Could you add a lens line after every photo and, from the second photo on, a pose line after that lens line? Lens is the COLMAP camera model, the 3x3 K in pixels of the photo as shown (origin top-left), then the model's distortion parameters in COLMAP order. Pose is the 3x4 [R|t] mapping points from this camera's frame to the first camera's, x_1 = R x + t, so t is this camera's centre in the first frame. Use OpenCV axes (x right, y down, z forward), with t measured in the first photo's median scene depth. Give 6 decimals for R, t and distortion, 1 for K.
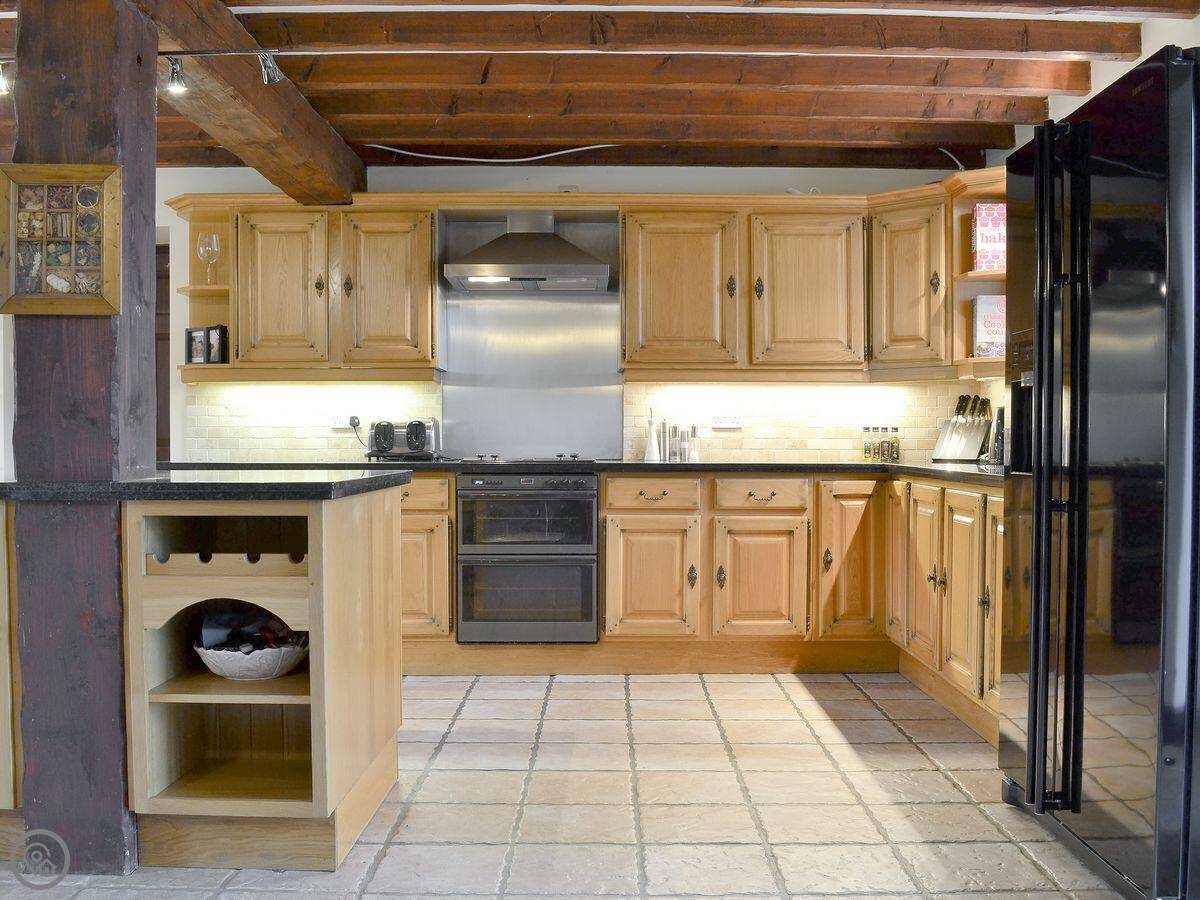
lens RADIAL K [[1115.8, 0, 633.4], [0, 1115.8, 448.8], [0, 0, 1]] dist [-0.084010, 0.016875]
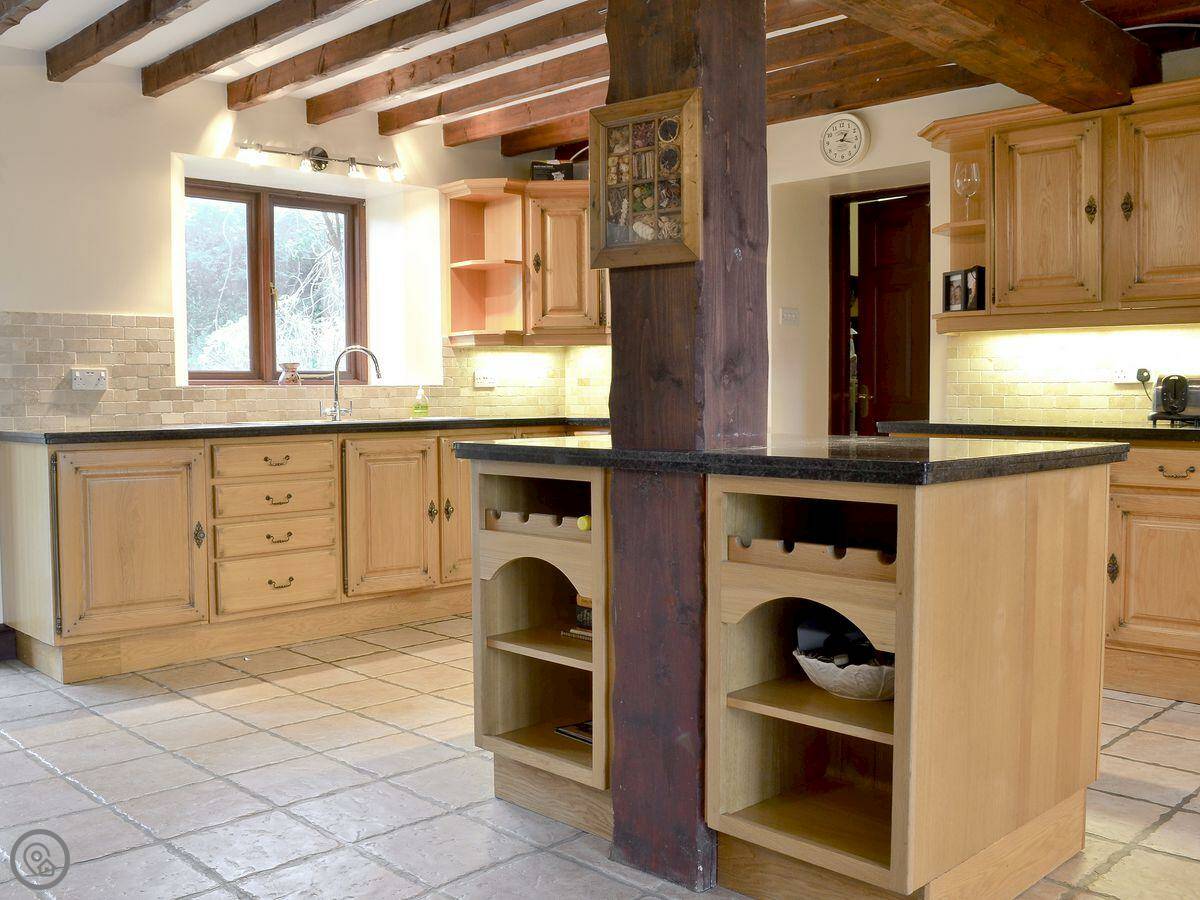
lens RADIAL K [[1115.8, 0, 633.4], [0, 1115.8, 448.8], [0, 0, 1]] dist [-0.084010, 0.016875]
pose [[0.686866, 0.037042, -0.725840, 0.135892], [-0.003813, 0.998870, 0.047368, -0.013849], [0.726774, -0.029768, 0.686231, 0.335575]]
